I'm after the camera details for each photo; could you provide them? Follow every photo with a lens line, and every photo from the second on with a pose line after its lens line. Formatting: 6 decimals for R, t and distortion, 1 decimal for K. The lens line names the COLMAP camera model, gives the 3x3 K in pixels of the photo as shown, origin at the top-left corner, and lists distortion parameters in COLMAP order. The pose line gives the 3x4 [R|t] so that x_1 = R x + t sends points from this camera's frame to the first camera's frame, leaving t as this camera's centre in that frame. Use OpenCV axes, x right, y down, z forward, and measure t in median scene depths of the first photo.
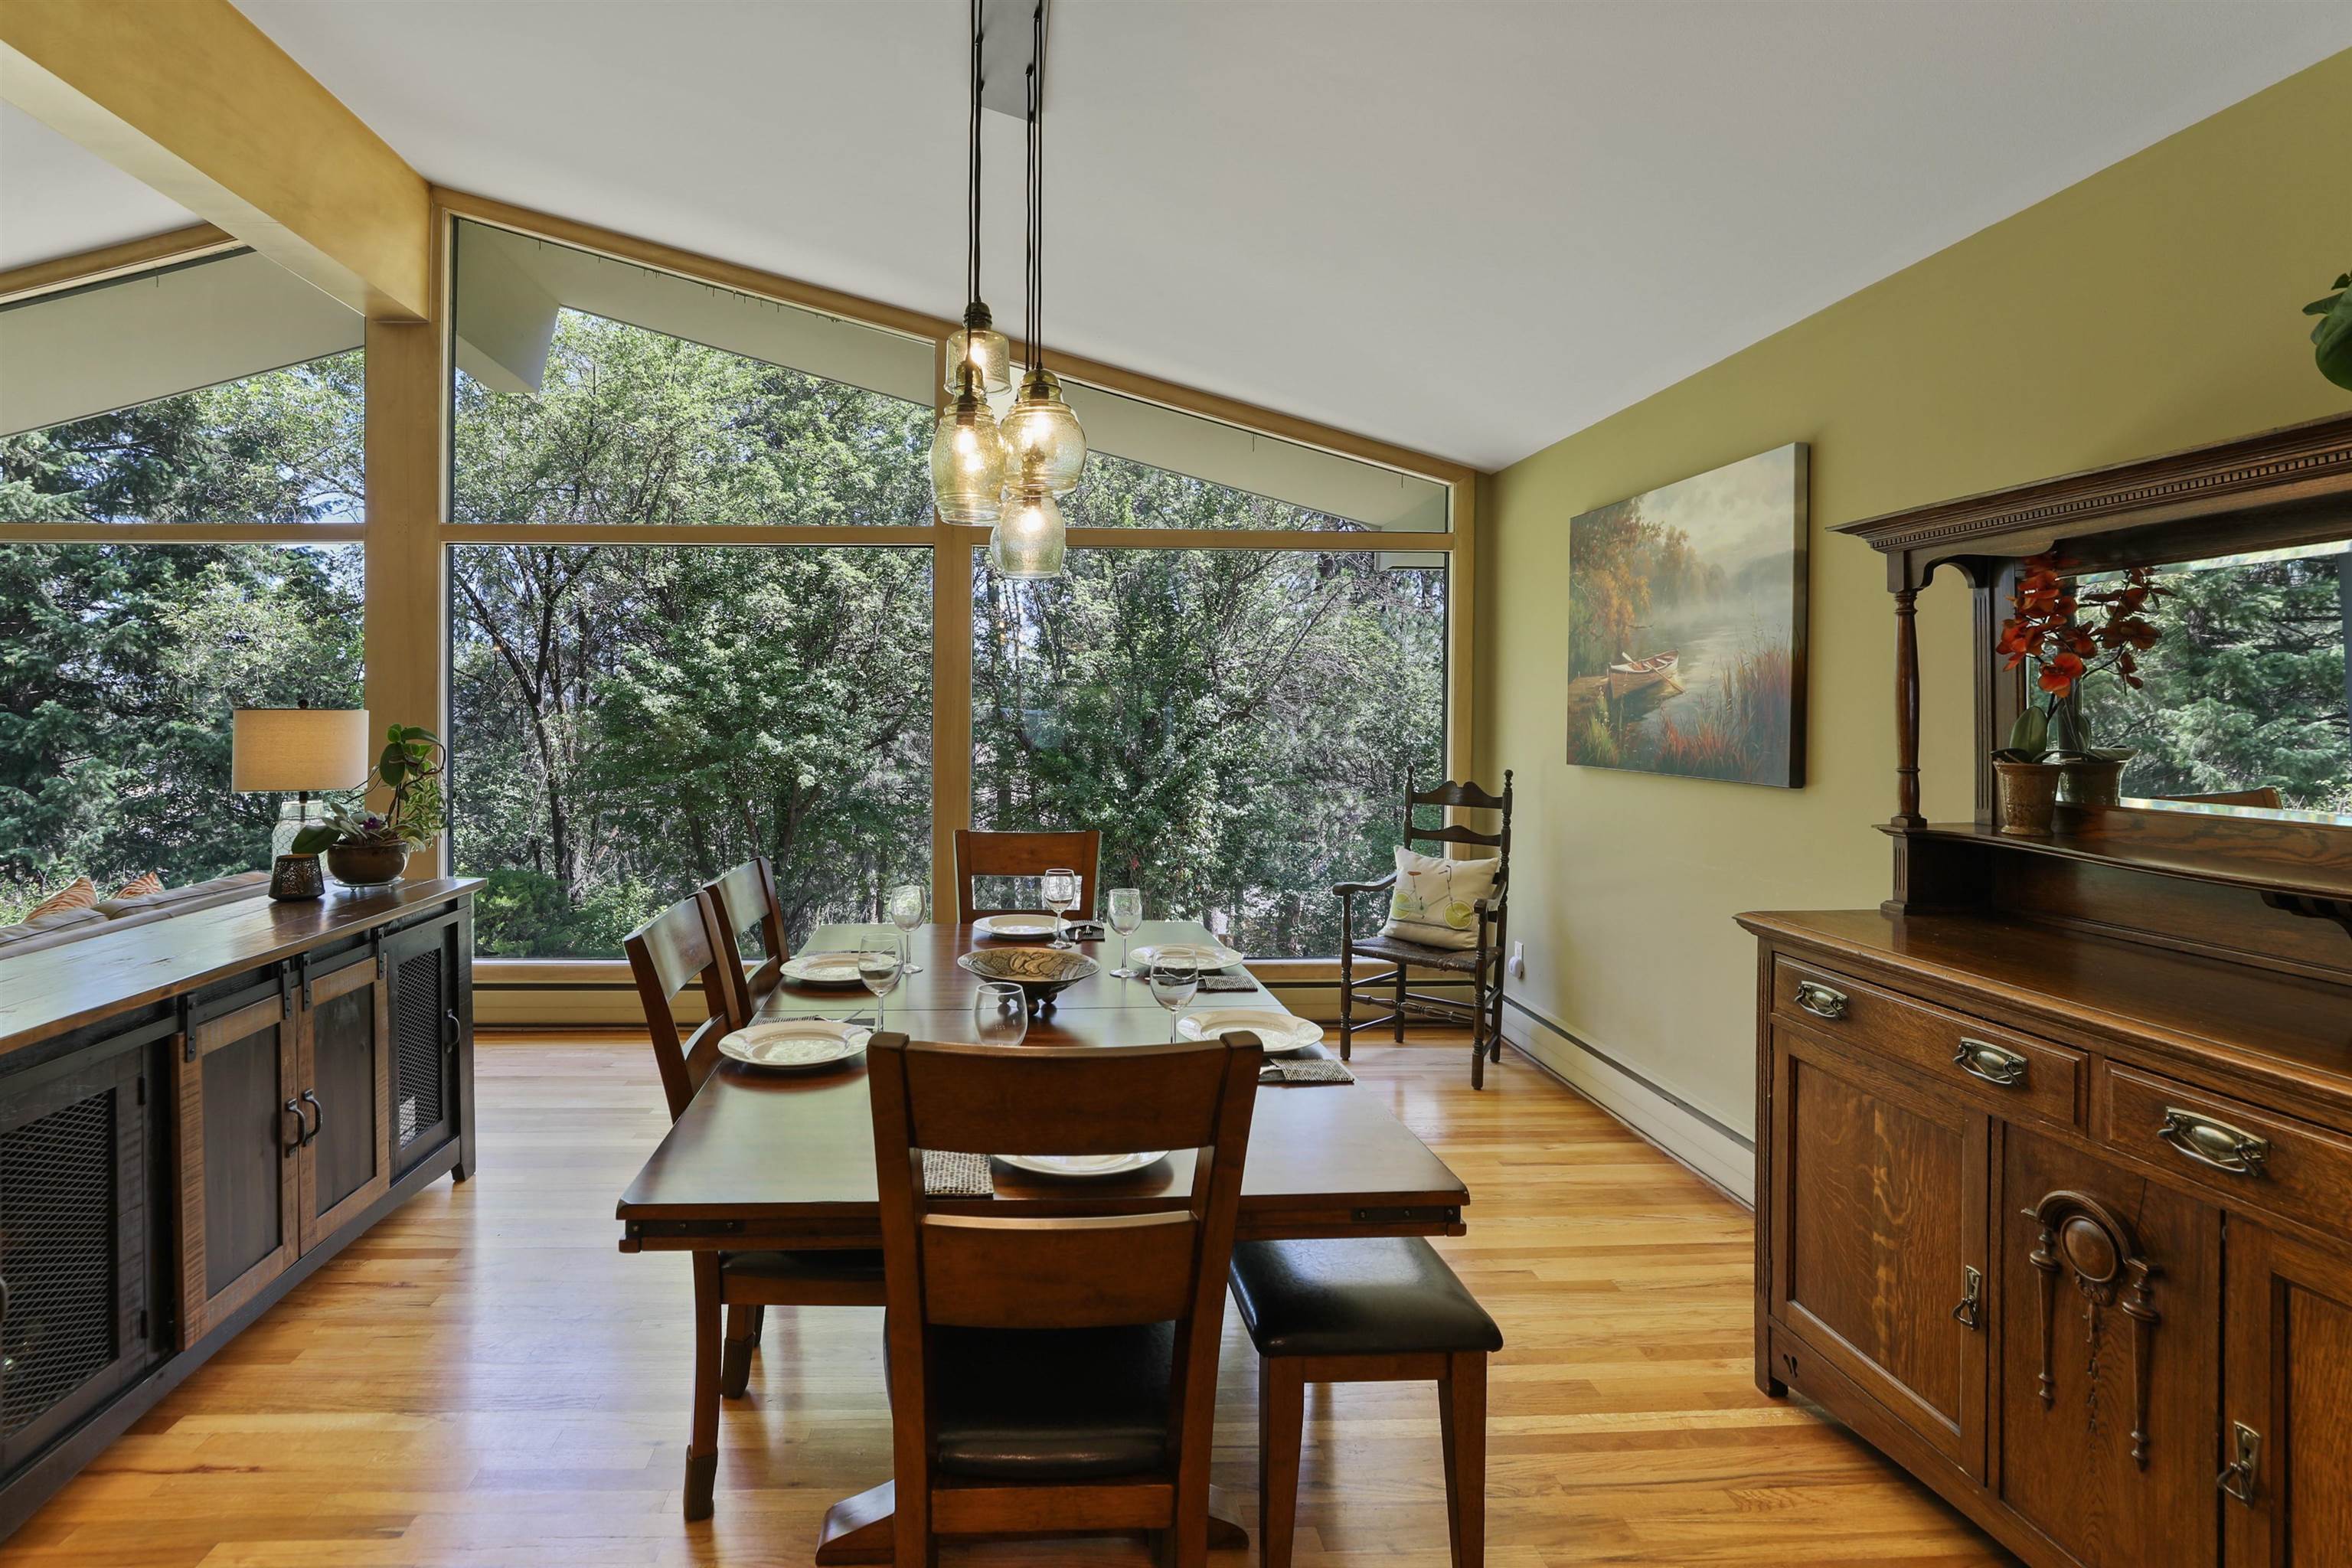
lens RADIAL K [[1100.1, 0, 1084.6], [0, 1100.1, 714.0], [0, 0, 1]] dist [-0.028670, 0.011512]
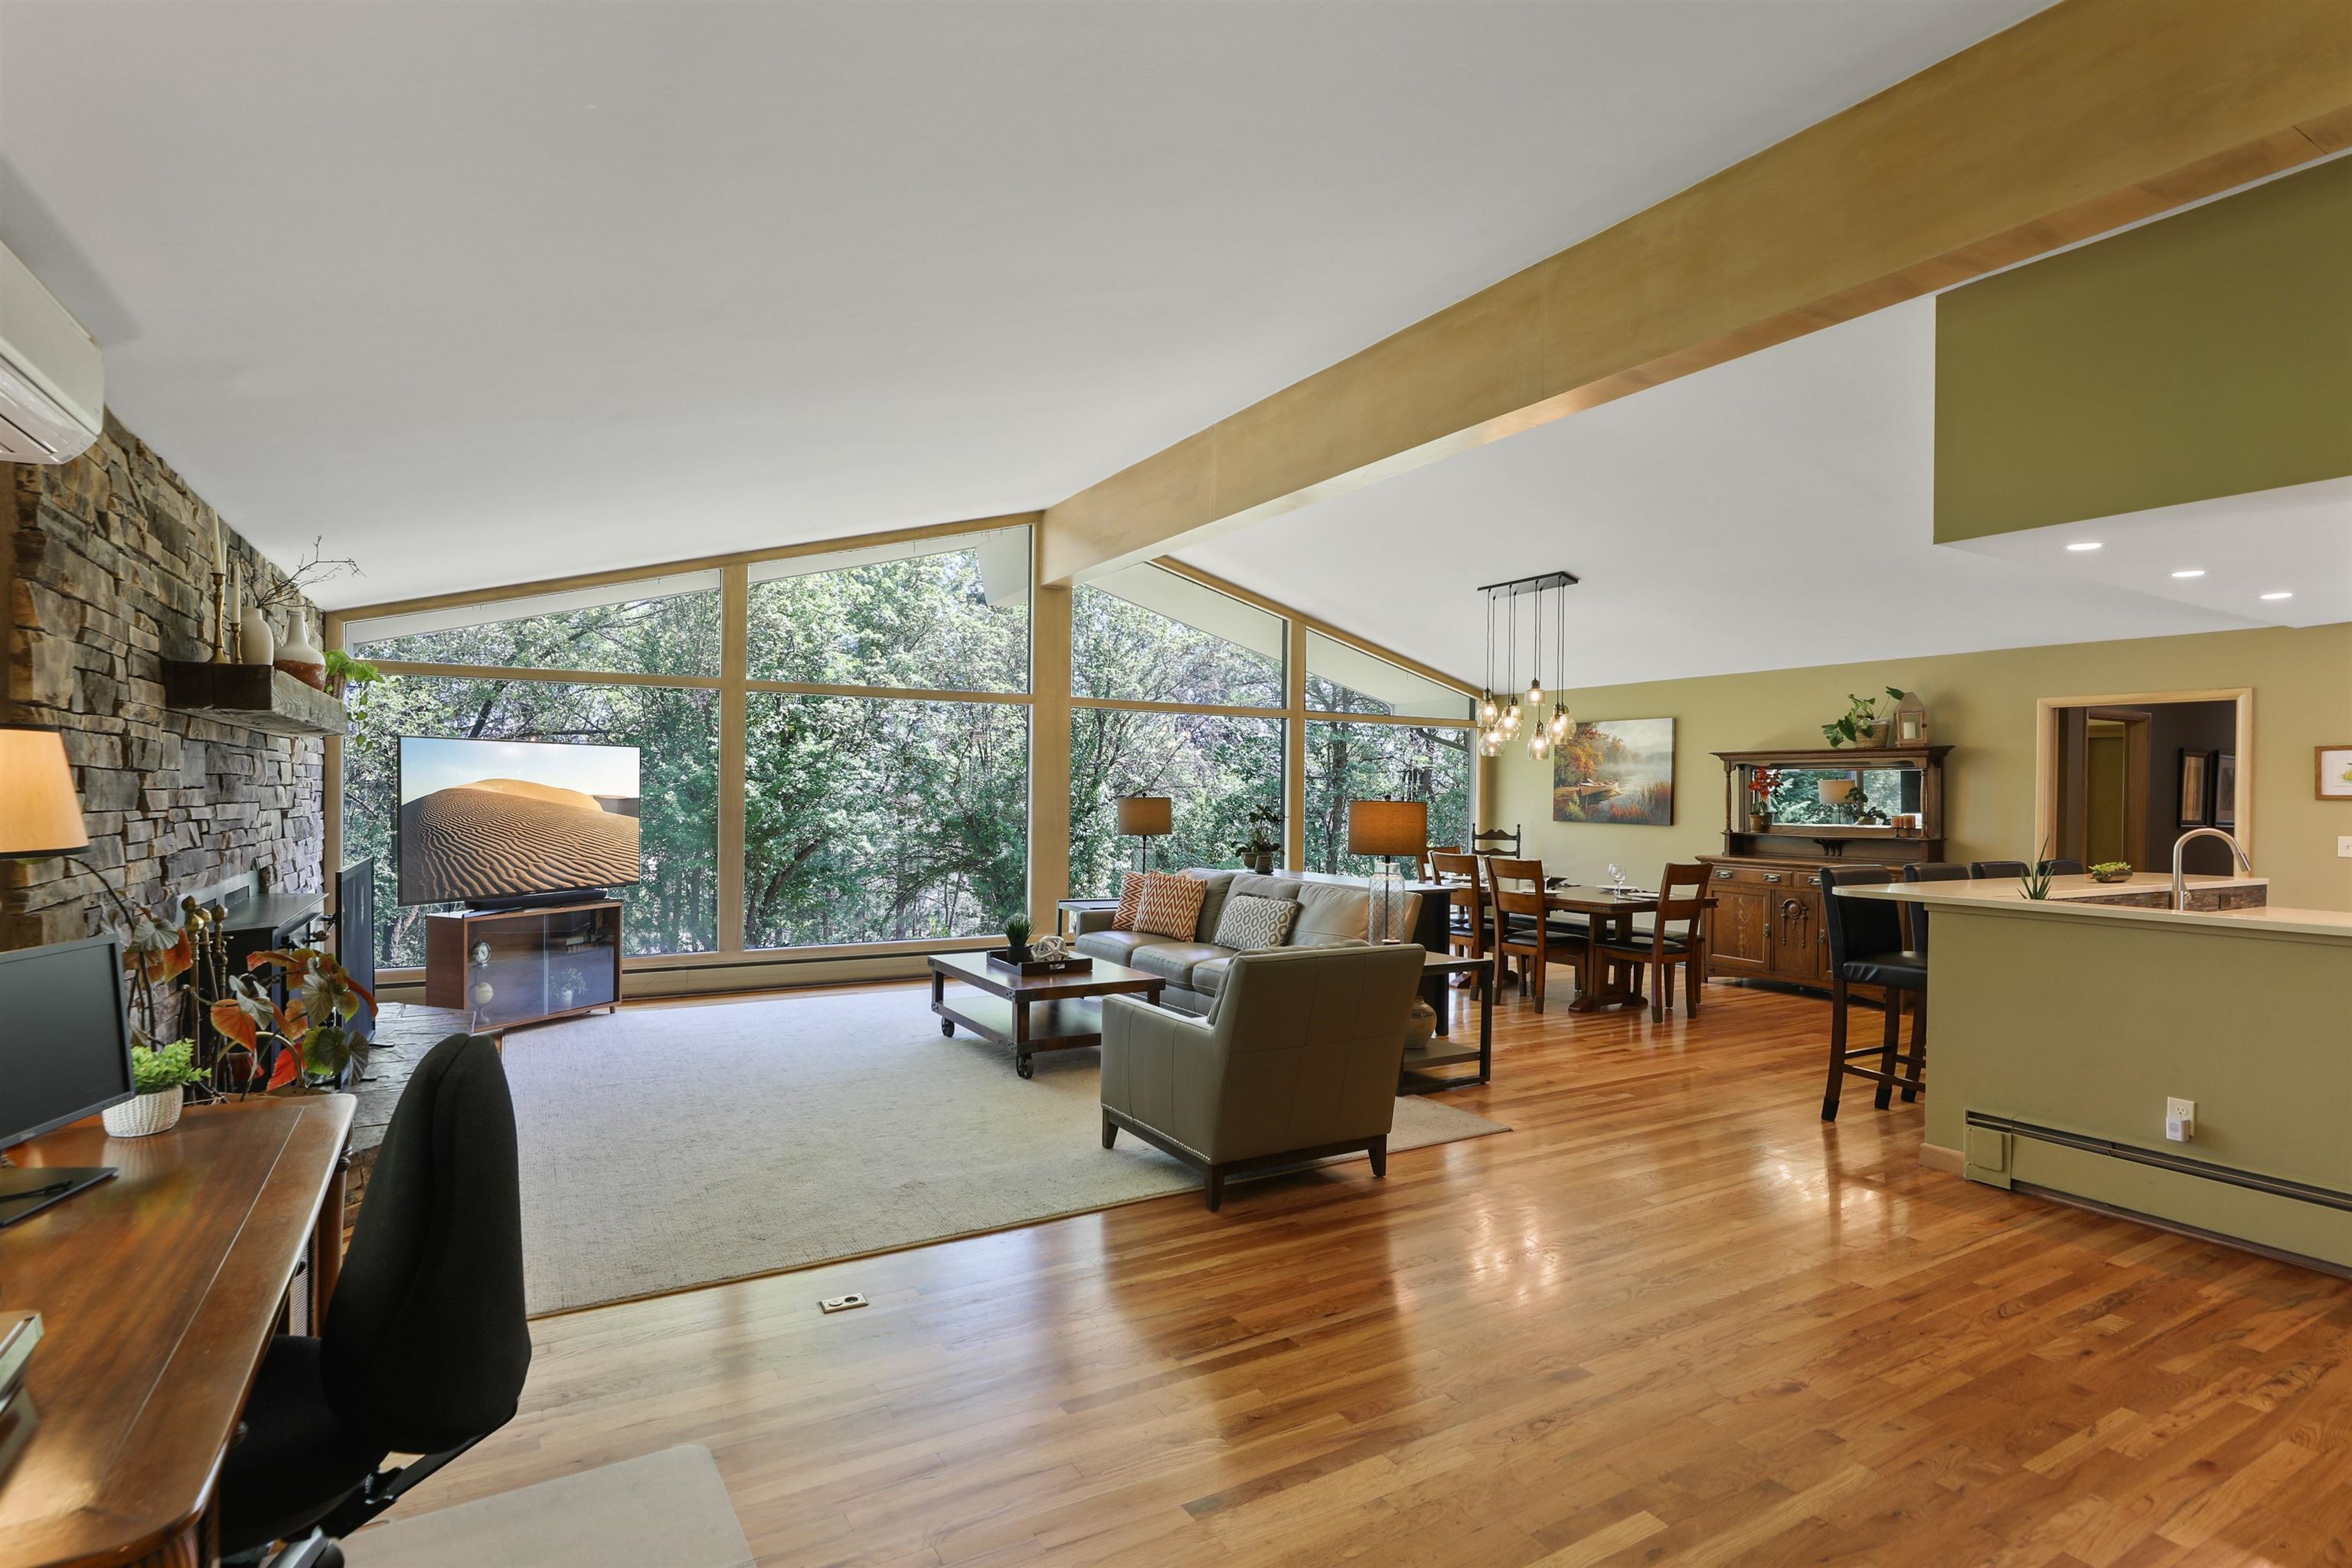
lens RADIAL K [[1100.1, 0, 1096.3], [0, 1100.1, 797.1], [0, 0, 1]] dist [-0.028670, 0.011512]
pose [[0.905763, 0.002698, 0.423775, -2.041535], [-0.004445, 0.999985, 0.003134, -0.016346], [-0.423761, -0.004723, 0.905762, -1.088785]]
